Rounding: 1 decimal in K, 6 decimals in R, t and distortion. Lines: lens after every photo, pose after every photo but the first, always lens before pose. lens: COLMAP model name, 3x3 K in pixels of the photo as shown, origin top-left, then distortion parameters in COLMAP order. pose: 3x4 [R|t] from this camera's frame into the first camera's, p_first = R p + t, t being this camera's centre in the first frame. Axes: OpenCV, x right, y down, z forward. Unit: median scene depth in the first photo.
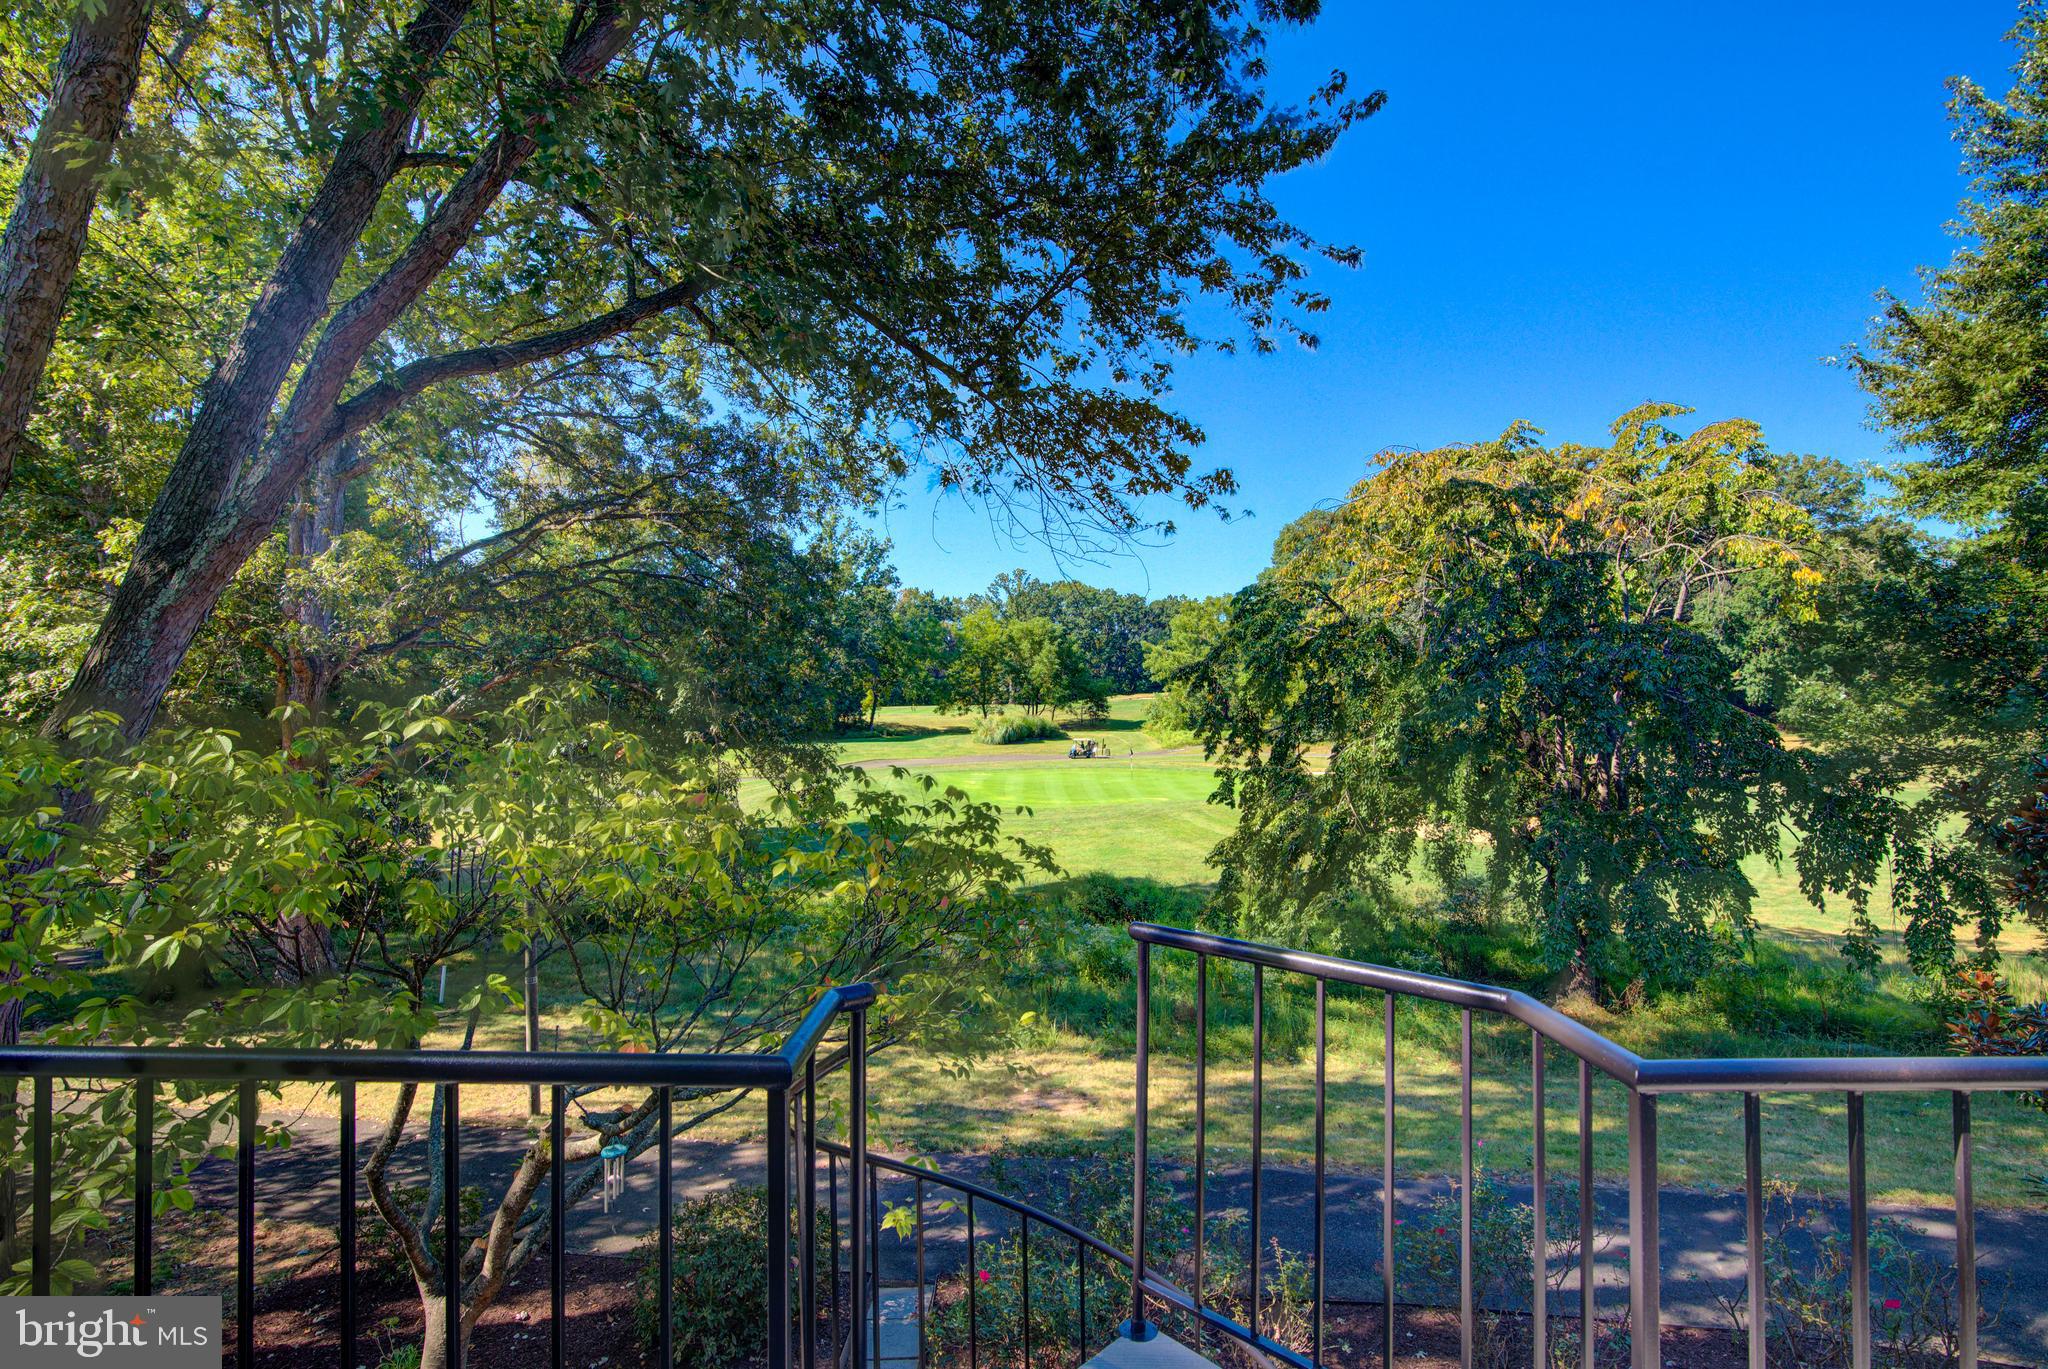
lens RADIAL K [[960.6, 0, 1027.2], [0, 960.6, 694.5], [0, 0, 1]] dist [-0.016937, -0.000060]
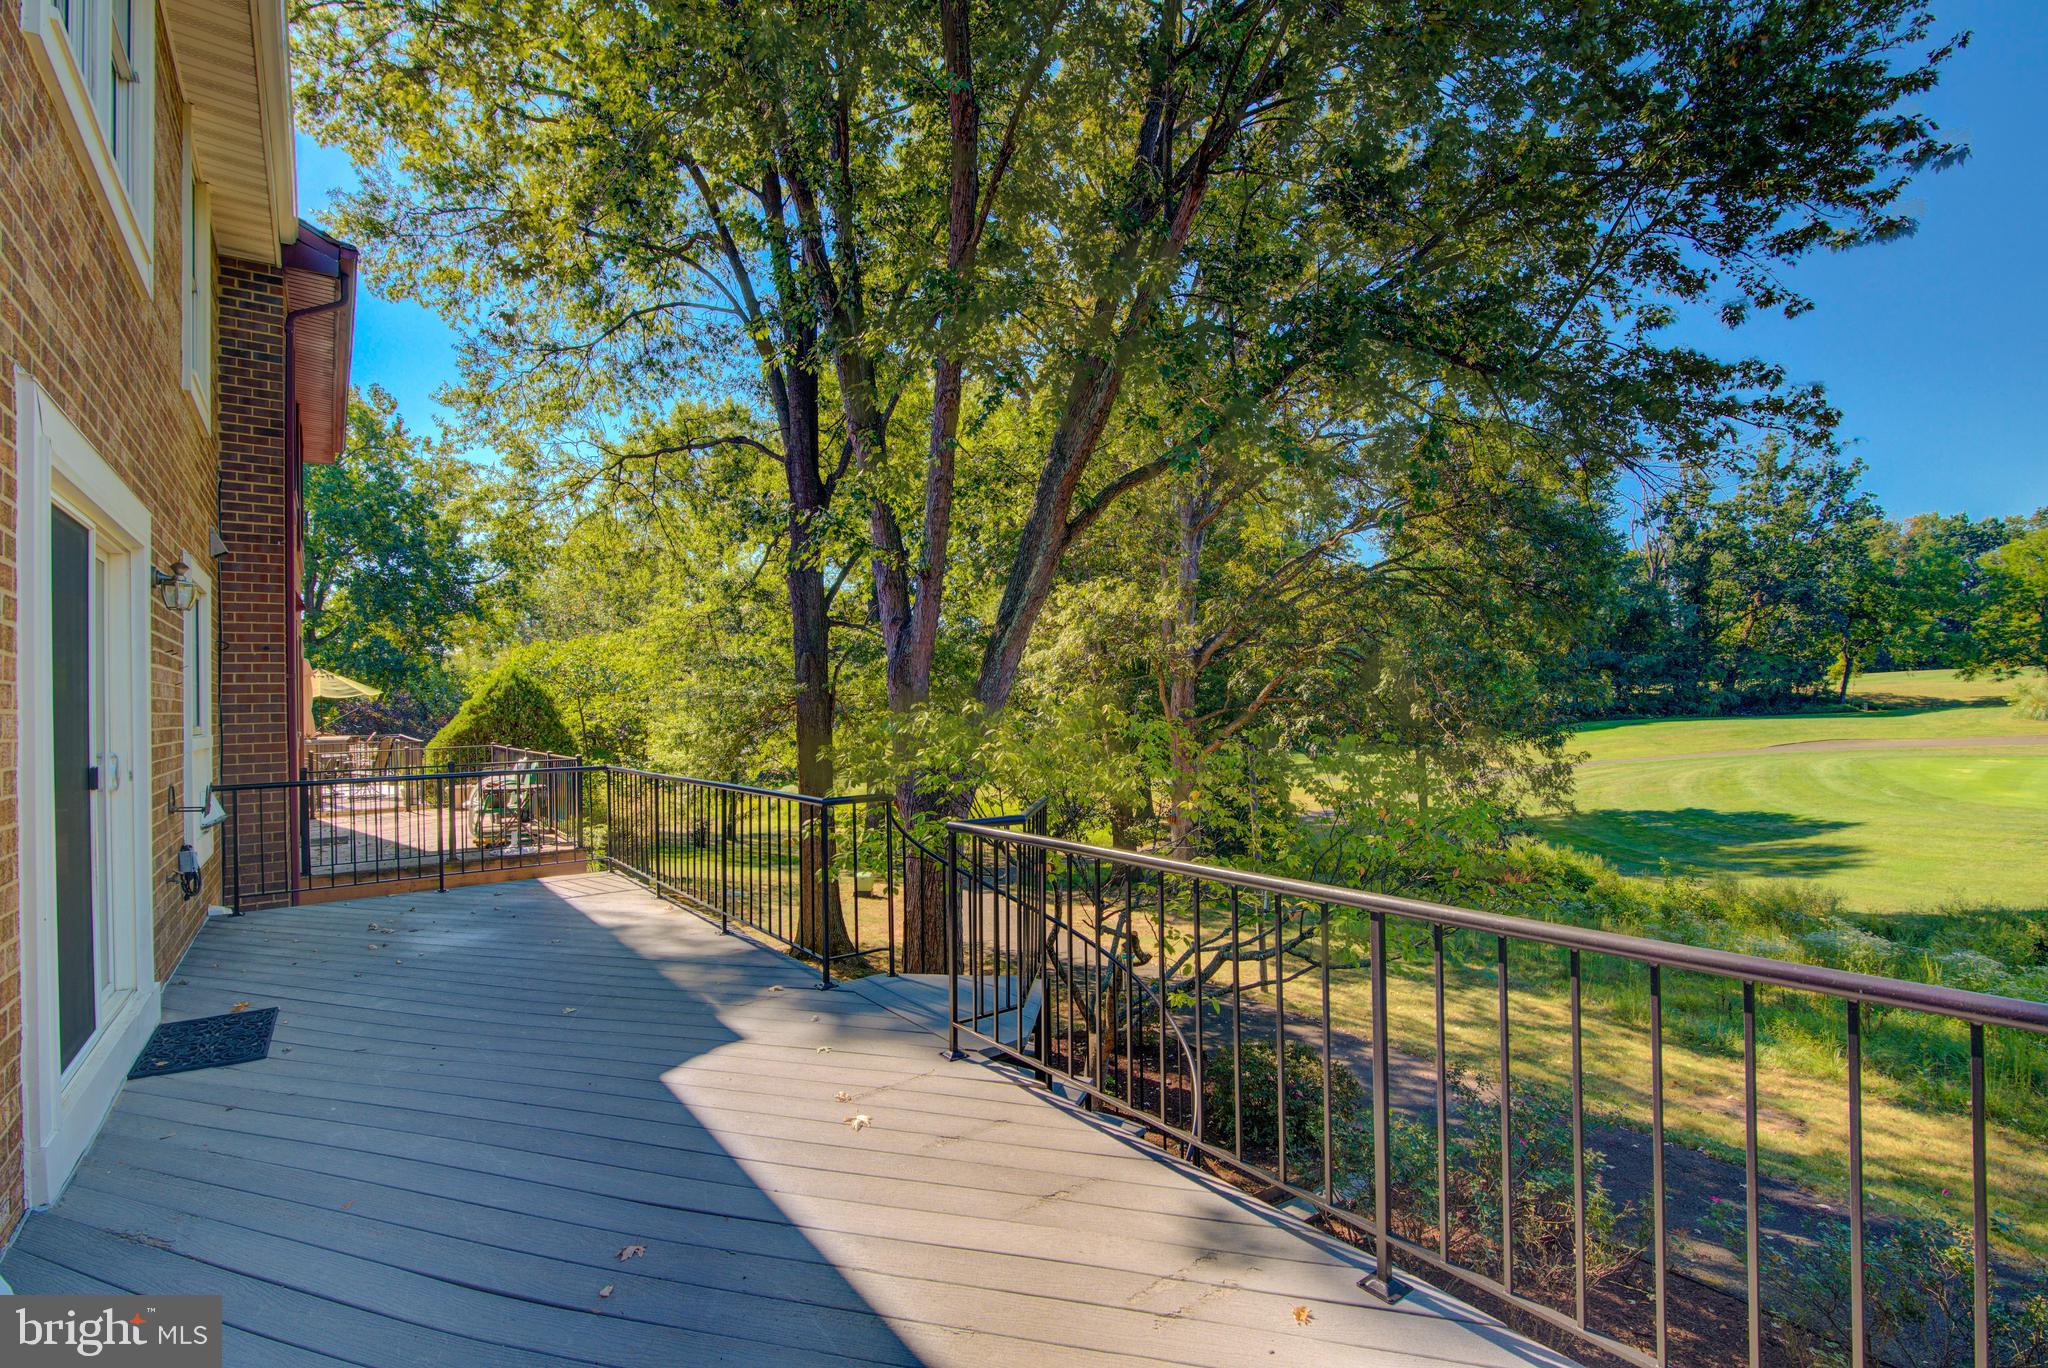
lens RADIAL K [[936.1, 0, 1025.0], [0, 936.1, 696.7], [0, 0, 1]] dist [-0.018323, 0.000430]
pose [[0.608175, -0.020251, -0.793545, 0.195291], [0.040566, 0.999161, 0.005591, -0.000768], [0.792766, -0.035591, 0.608486, -0.035478]]
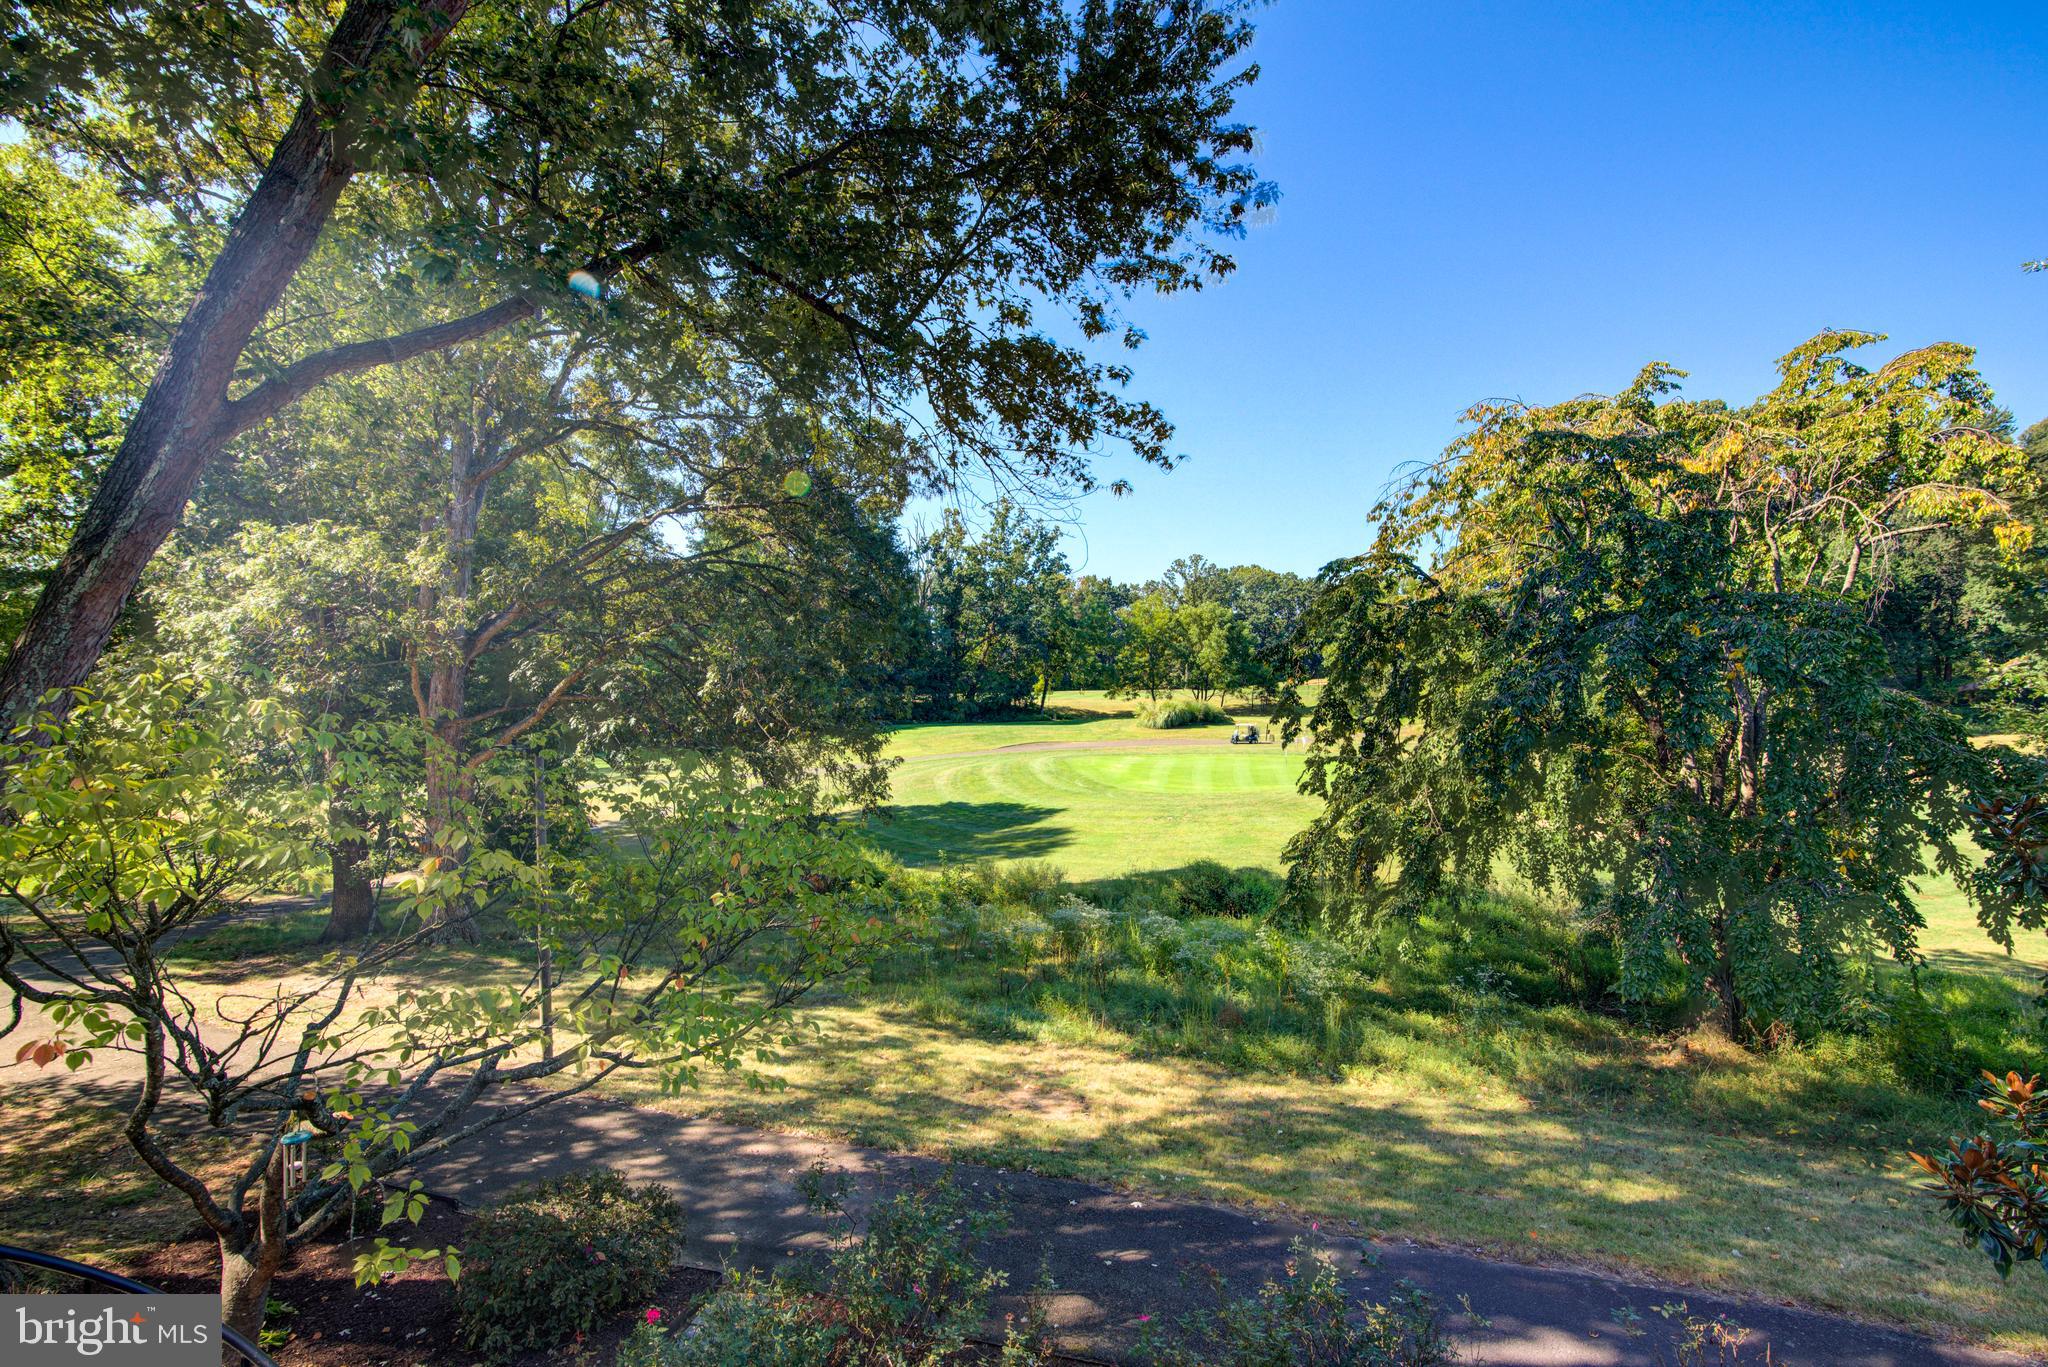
lens RADIAL K [[936.1, 0, 1025.0], [0, 936.1, 696.2], [0, 0, 1]] dist [-0.018323, 0.000430]
pose [[0.979947, 0.005480, -0.199184, 0.120391], [-0.001929, 0.999836, 0.018017, 0.001613], [0.199250, -0.017271, 0.979797, 0.056773]]
